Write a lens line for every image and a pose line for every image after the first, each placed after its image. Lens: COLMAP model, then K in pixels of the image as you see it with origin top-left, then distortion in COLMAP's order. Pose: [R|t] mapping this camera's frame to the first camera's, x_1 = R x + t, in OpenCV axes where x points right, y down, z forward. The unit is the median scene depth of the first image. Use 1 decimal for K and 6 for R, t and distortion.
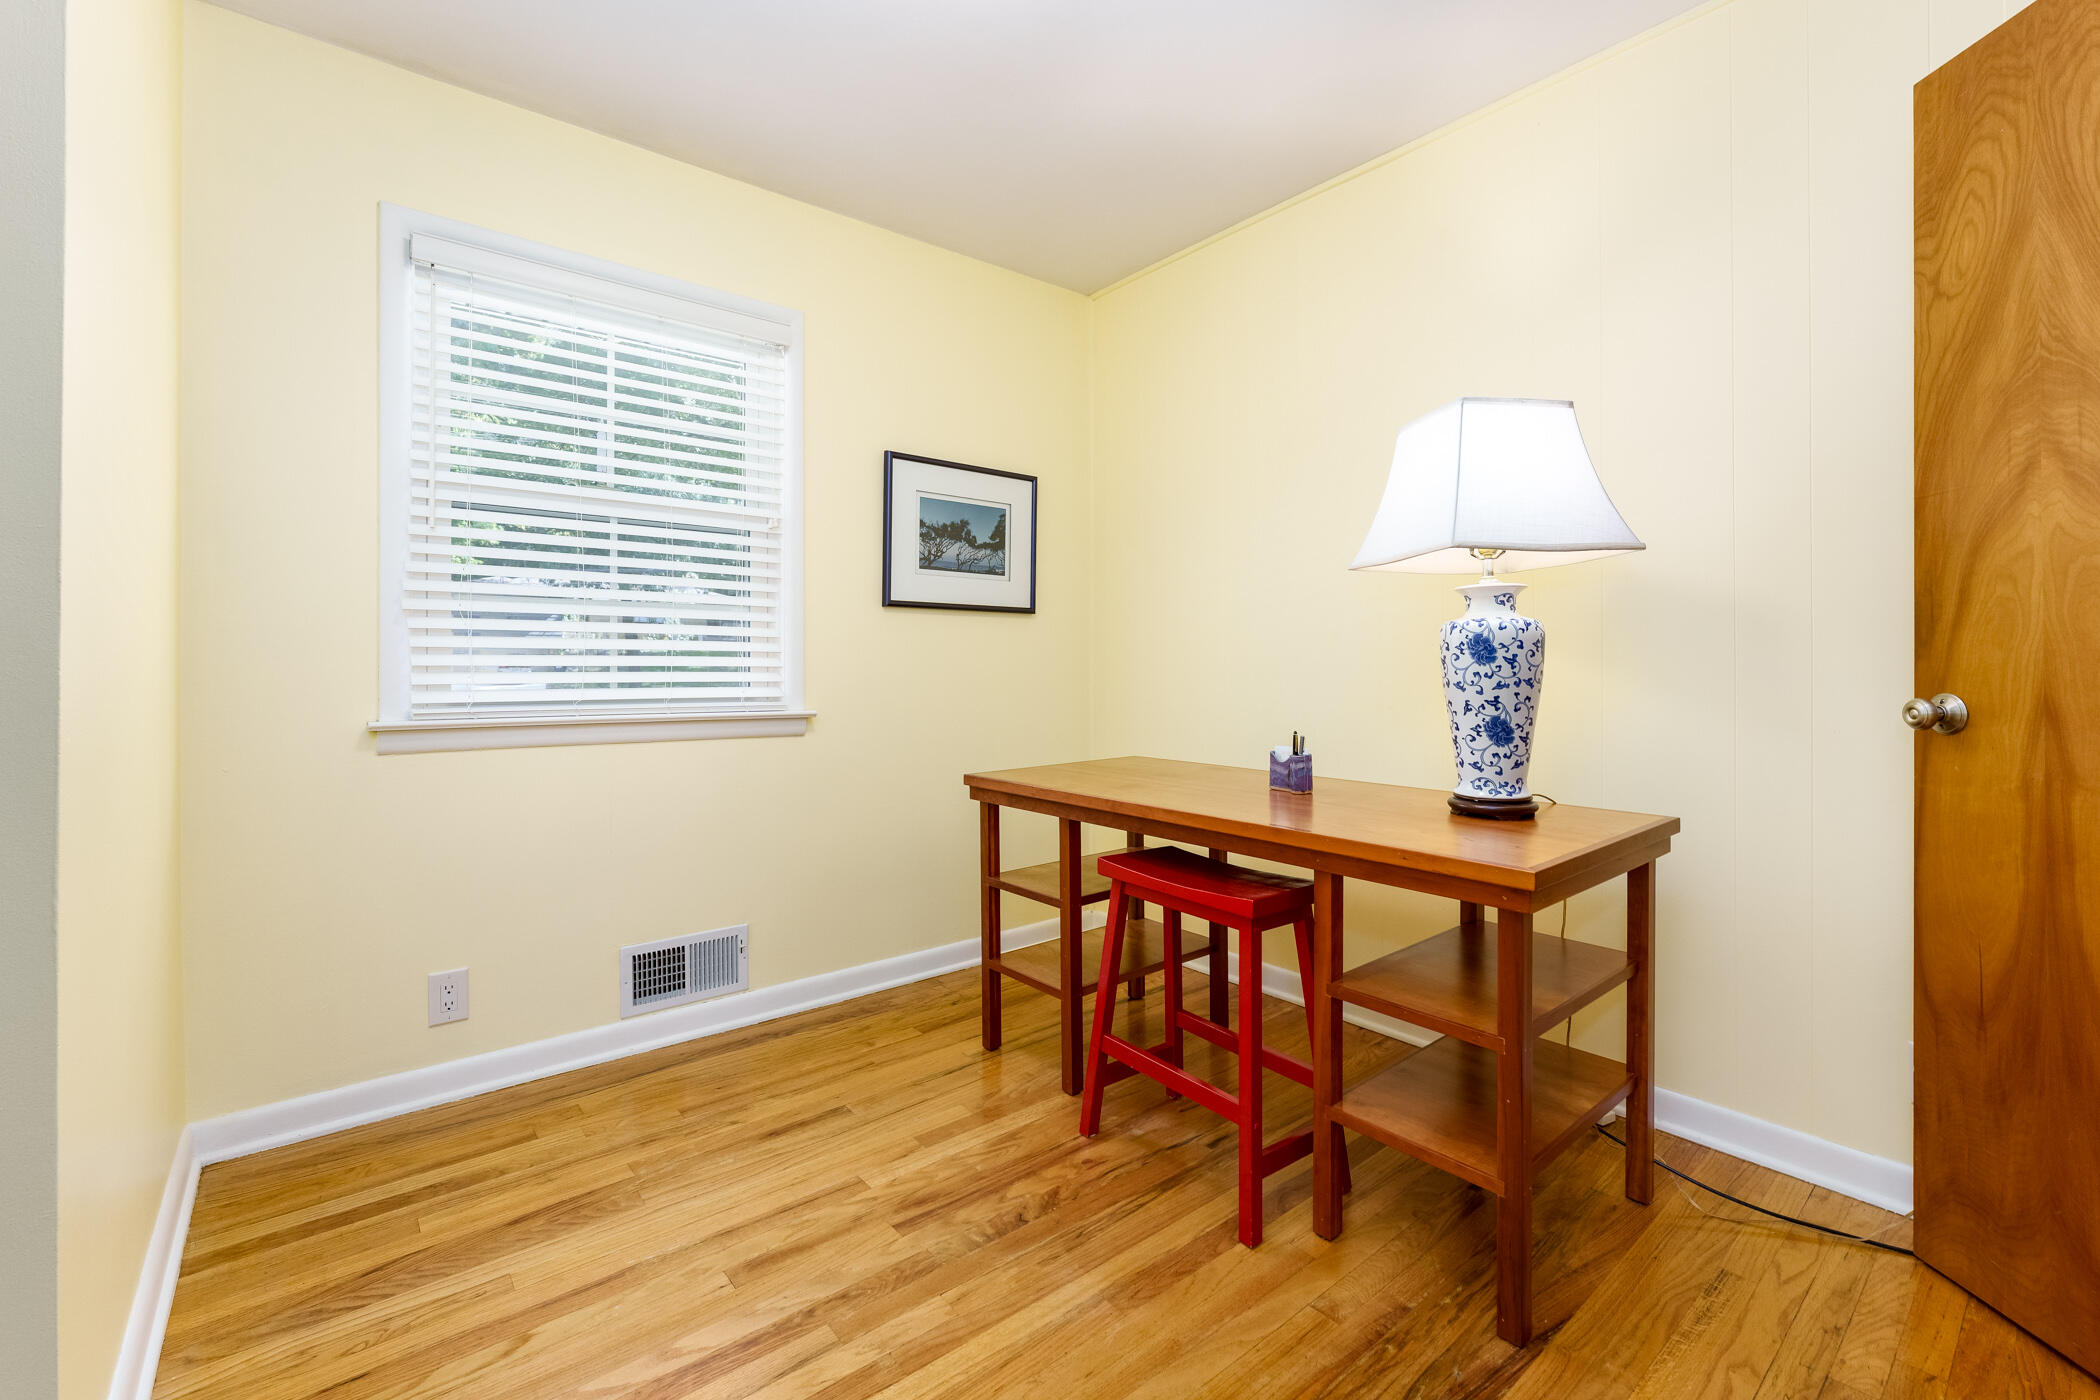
lens RADIAL K [[895.1, 0, 1062.8], [0, 895.1, 678.2], [0, 0, 1]] dist [0.002195, 0.000004]
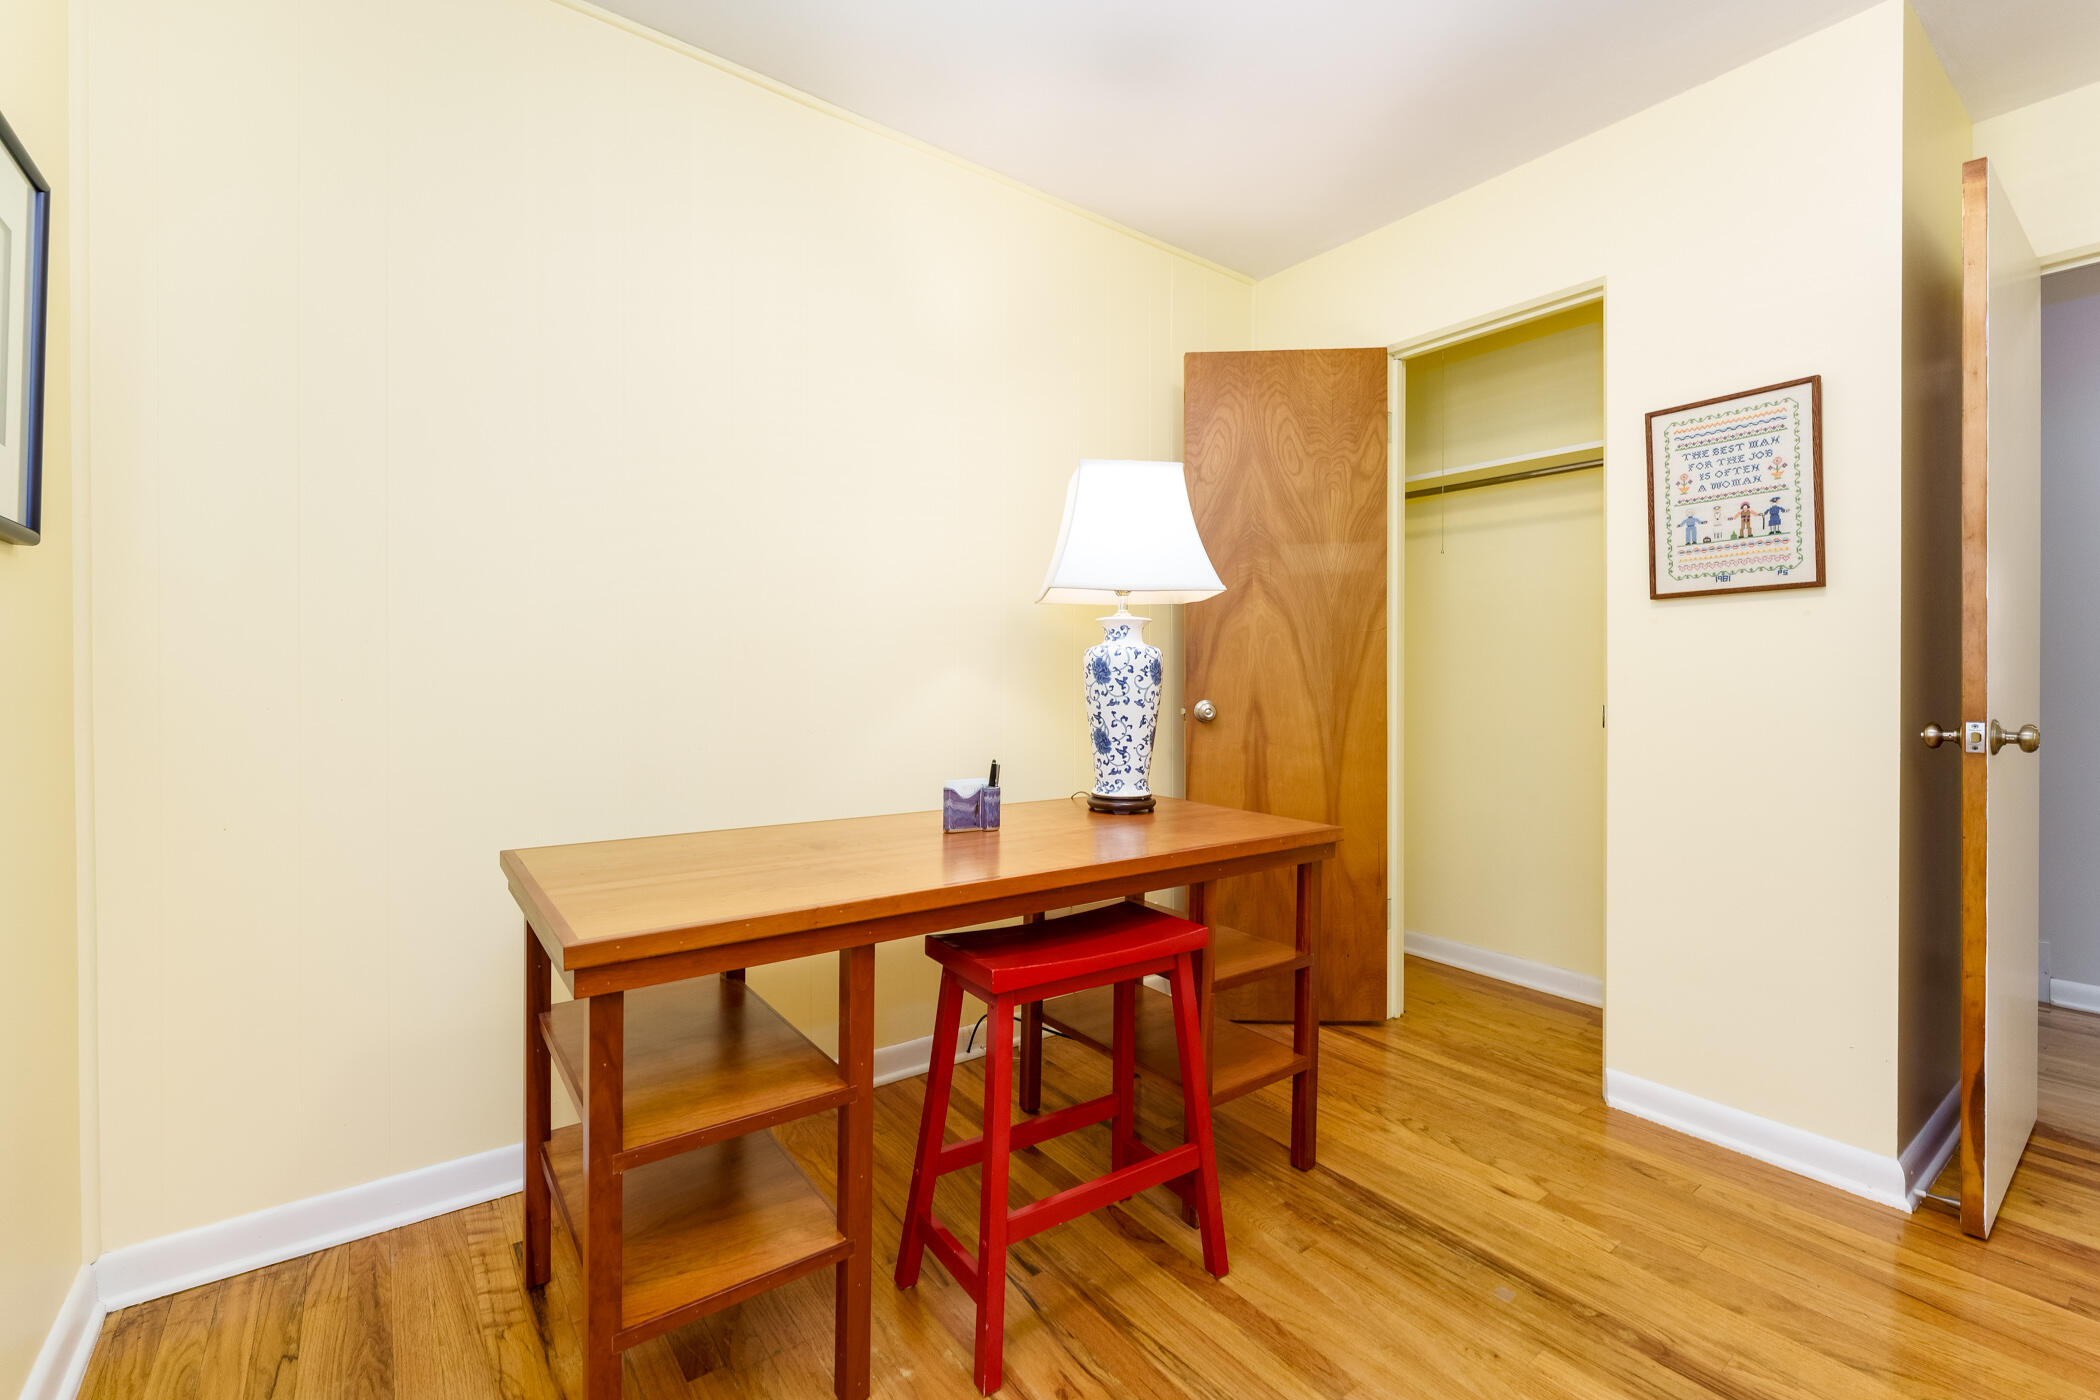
lens RADIAL K [[895.1, 0, 1062.8], [0, 895.1, 678.2], [0, 0, 1]] dist [0.002195, 0.000004]
pose [[0.052862, -0.000750, 0.998602, -0.737410], [0.007187, 0.999974, 0.000371, -0.025460], [-0.998576, 0.007157, 0.052866, 1.045687]]
